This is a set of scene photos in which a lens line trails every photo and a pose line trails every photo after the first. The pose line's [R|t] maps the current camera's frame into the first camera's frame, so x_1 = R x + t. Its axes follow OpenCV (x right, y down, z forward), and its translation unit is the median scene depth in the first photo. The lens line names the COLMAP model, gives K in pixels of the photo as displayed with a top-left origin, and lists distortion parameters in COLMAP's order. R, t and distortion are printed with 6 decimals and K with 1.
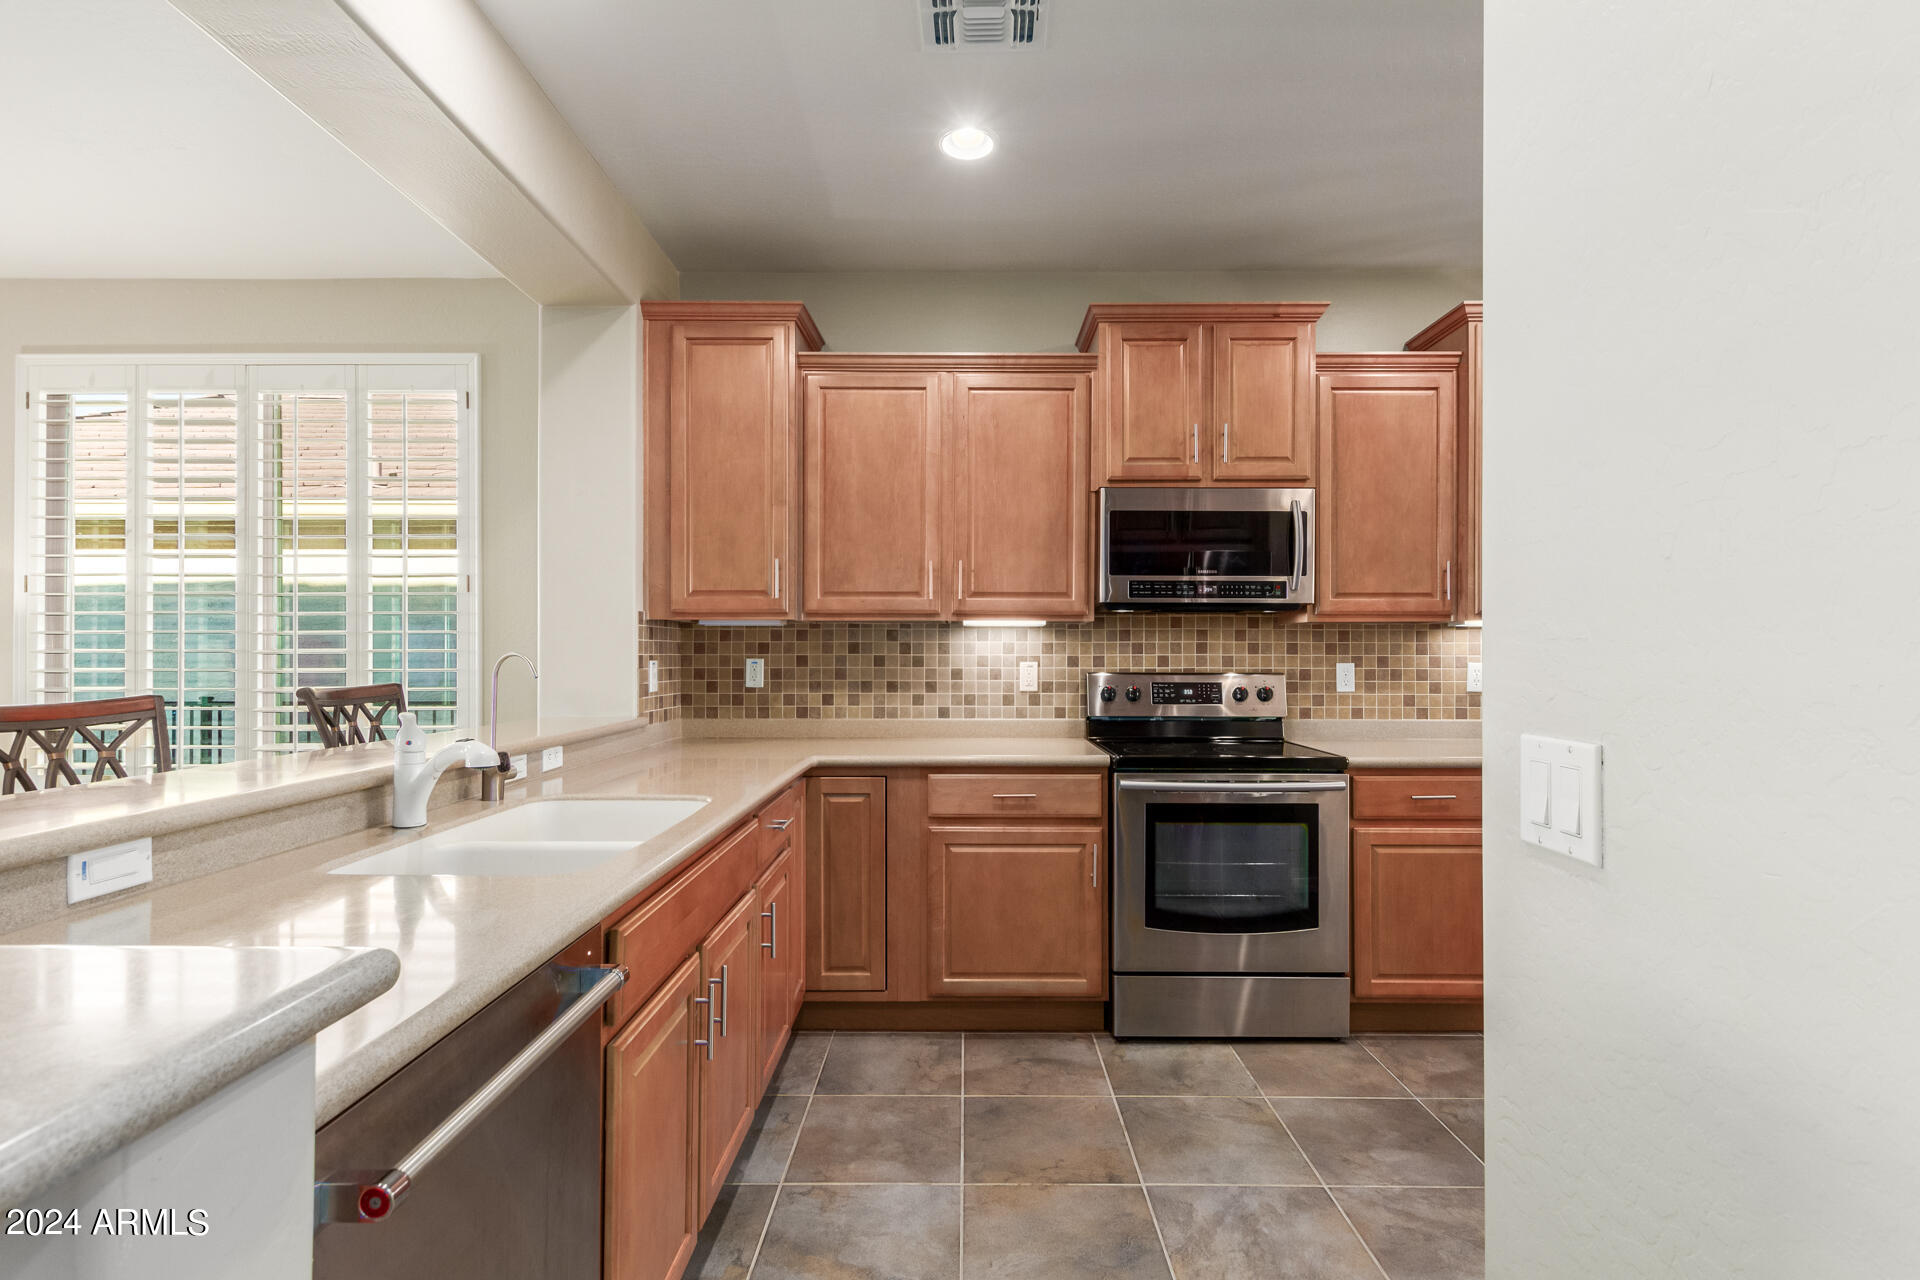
lens RADIAL K [[895.0, 0, 959.6], [0, 895.0, 655.9], [0, 0, 1]] dist [0.004410, -0.000419]
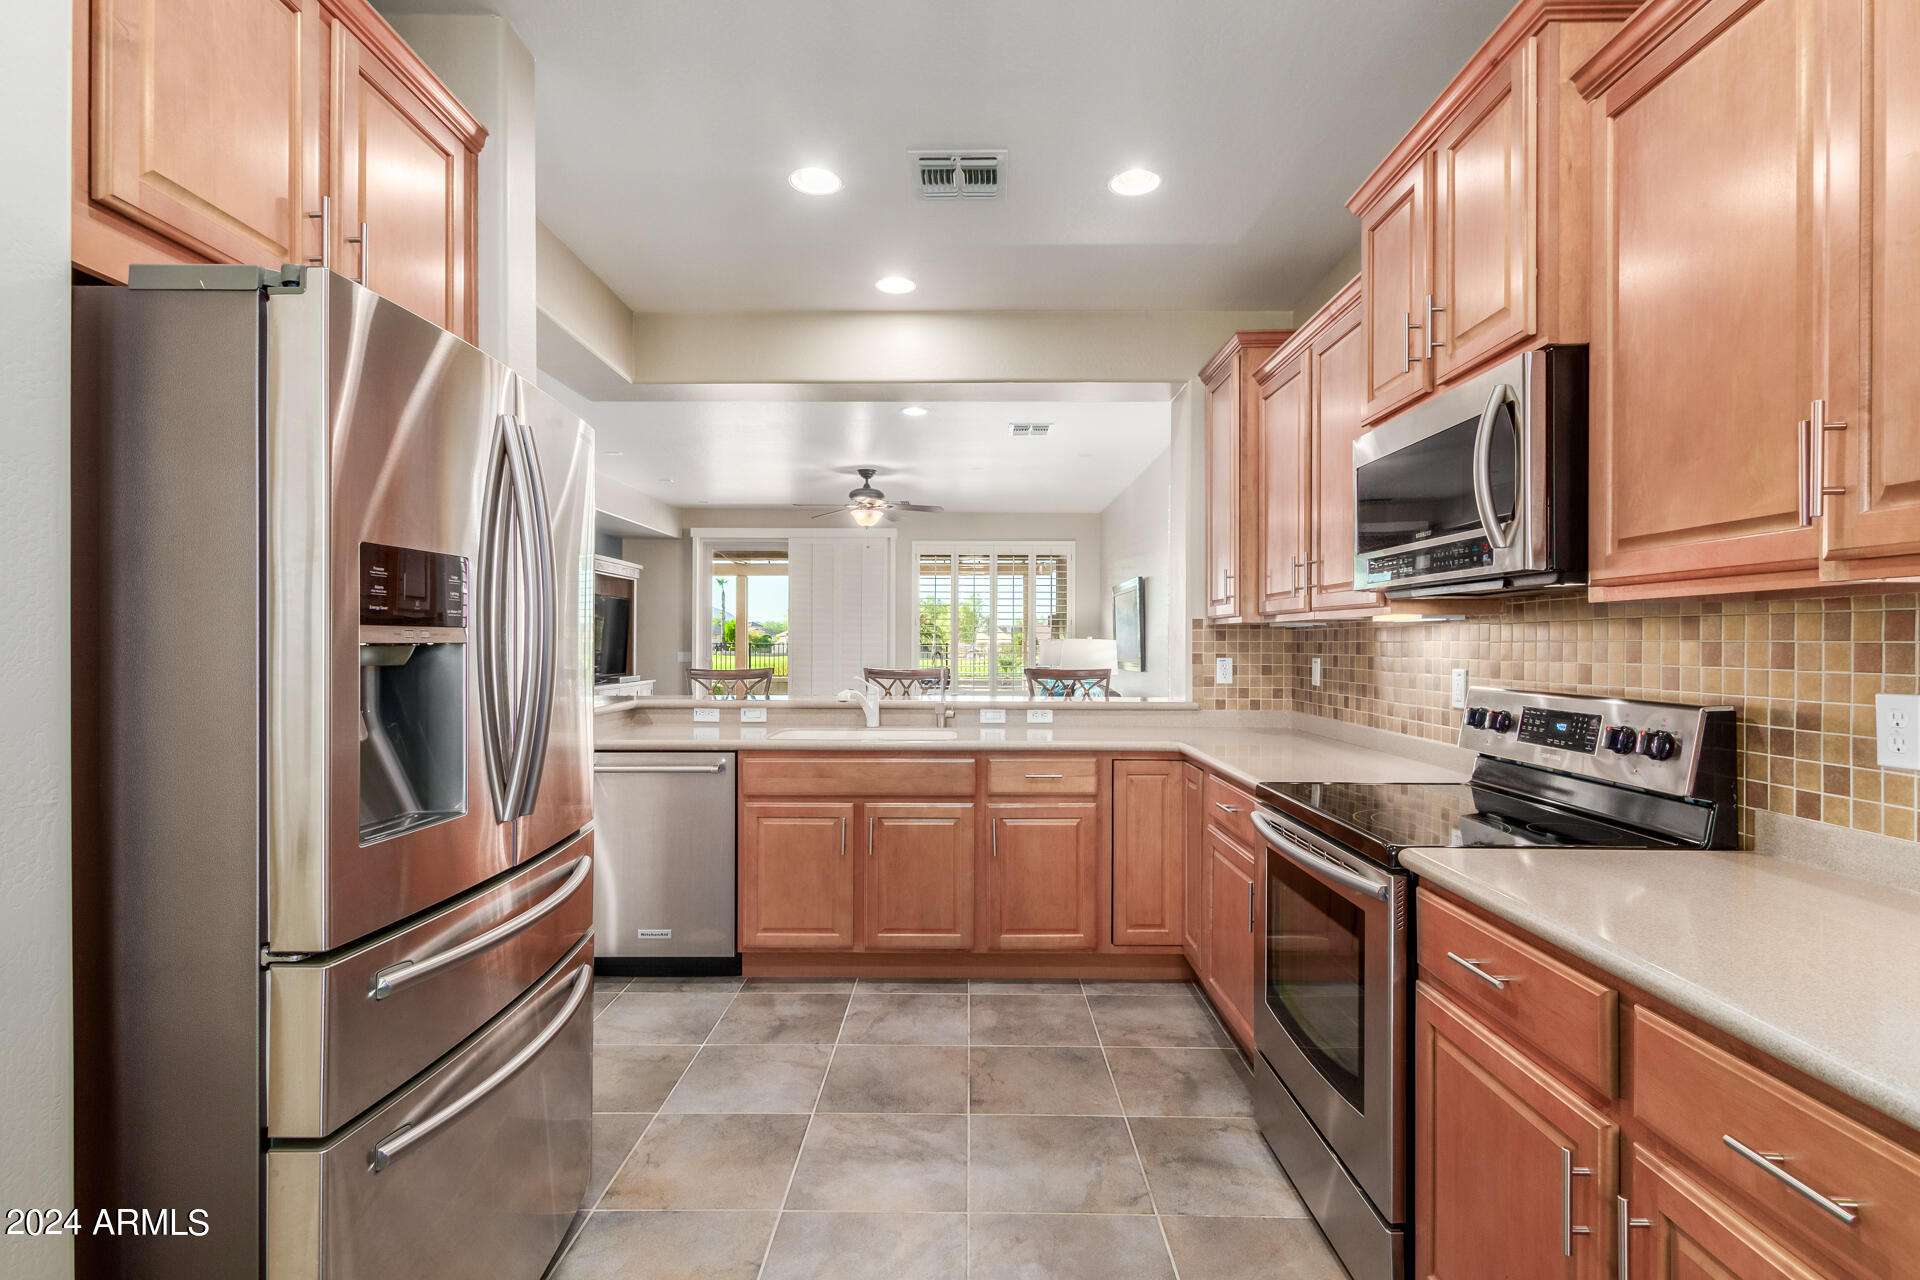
lens RADIAL K [[895.0, 0, 957.6], [0, 895.0, 645.8], [0, 0, 1]] dist [0.004410, -0.000419]
pose [[0.003519, 0.003077, -0.999989, 0.823052], [-0.003552, 0.999989, 0.003065, -0.013125], [0.999988, 0.003542, 0.003529, 0.590400]]
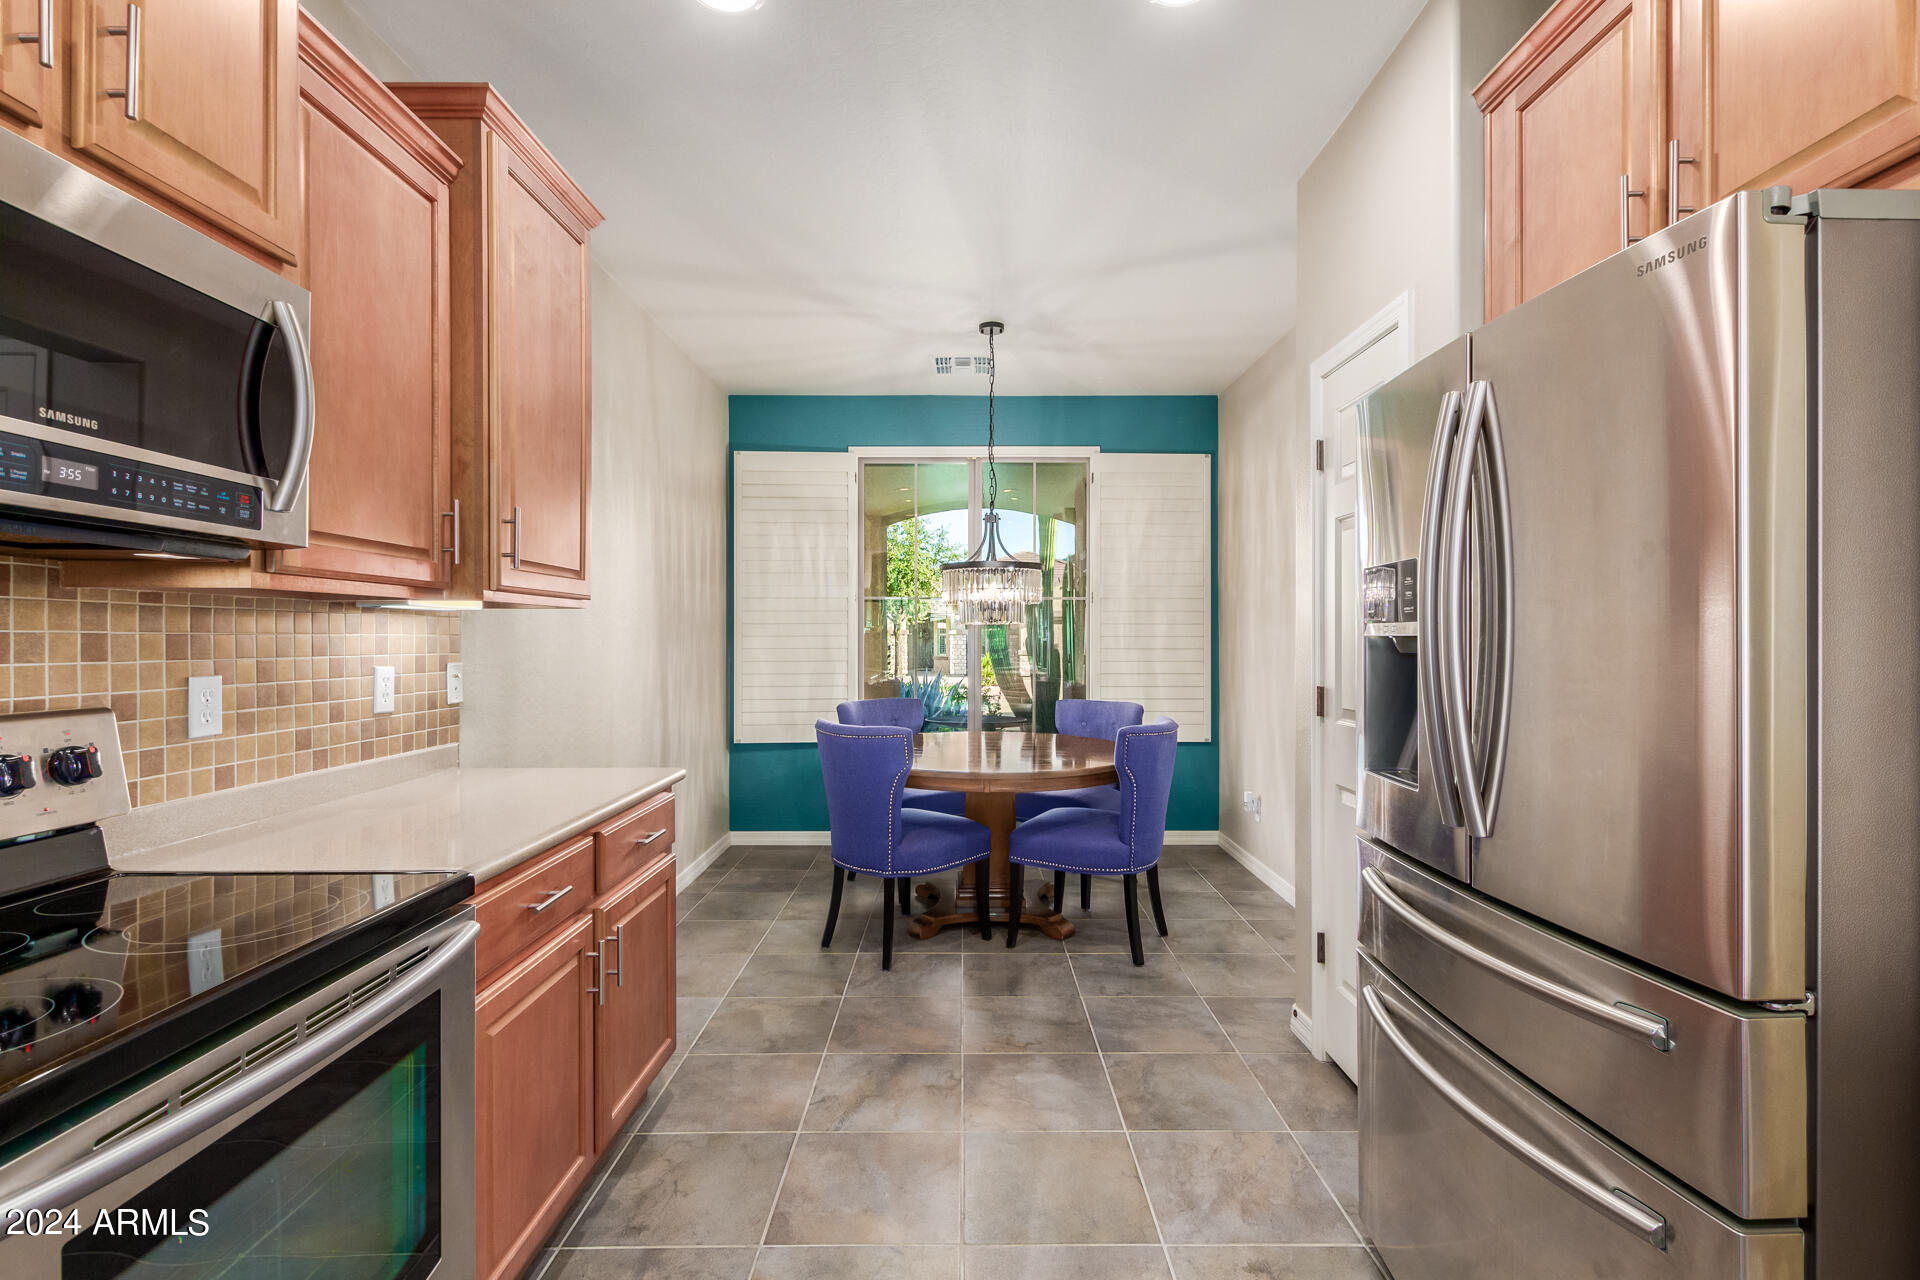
lens RADIAL K [[895.0, 0, 956.1], [0, 895.0, 638.3], [0, 0, 1]] dist [0.004410, -0.000419]
pose [[-0.000472, -0.001365, 0.999999, -0.048674], [0.003665, 0.999992, 0.001367, -0.011613], [-0.999993, 0.003665, -0.000467, 0.601231]]
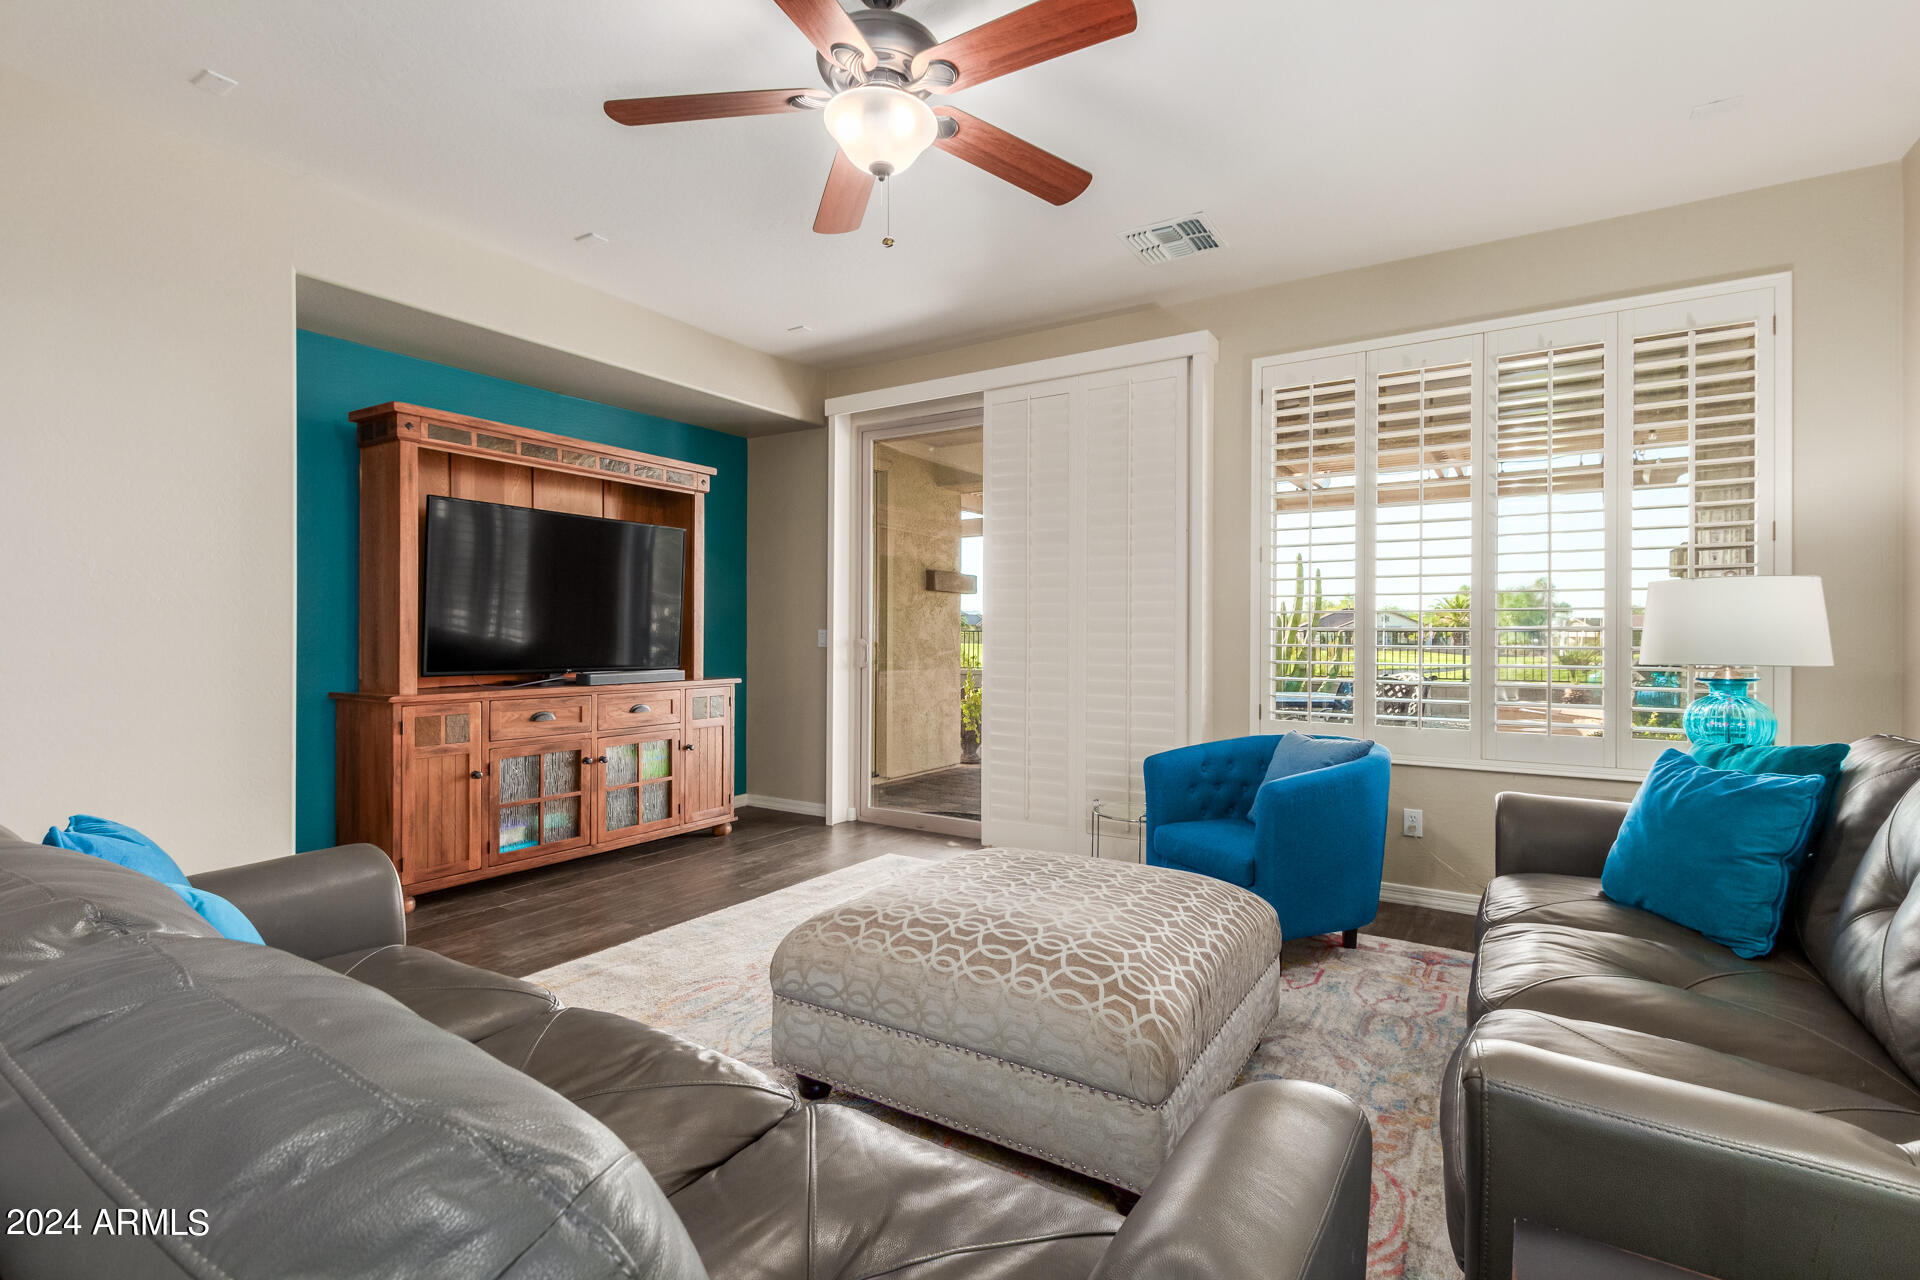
lens RADIAL K [[895.0, 0, 943.7], [0, 895.0, 636.4], [0, 0, 1]] dist [0.004410, -0.000419]
pose [[-0.545262, -0.006518, -0.838240, -0.910497], [-0.008487, 0.999961, -0.002255, 0.030298], [0.838223, 0.005885, -0.545296, 0.760376]]
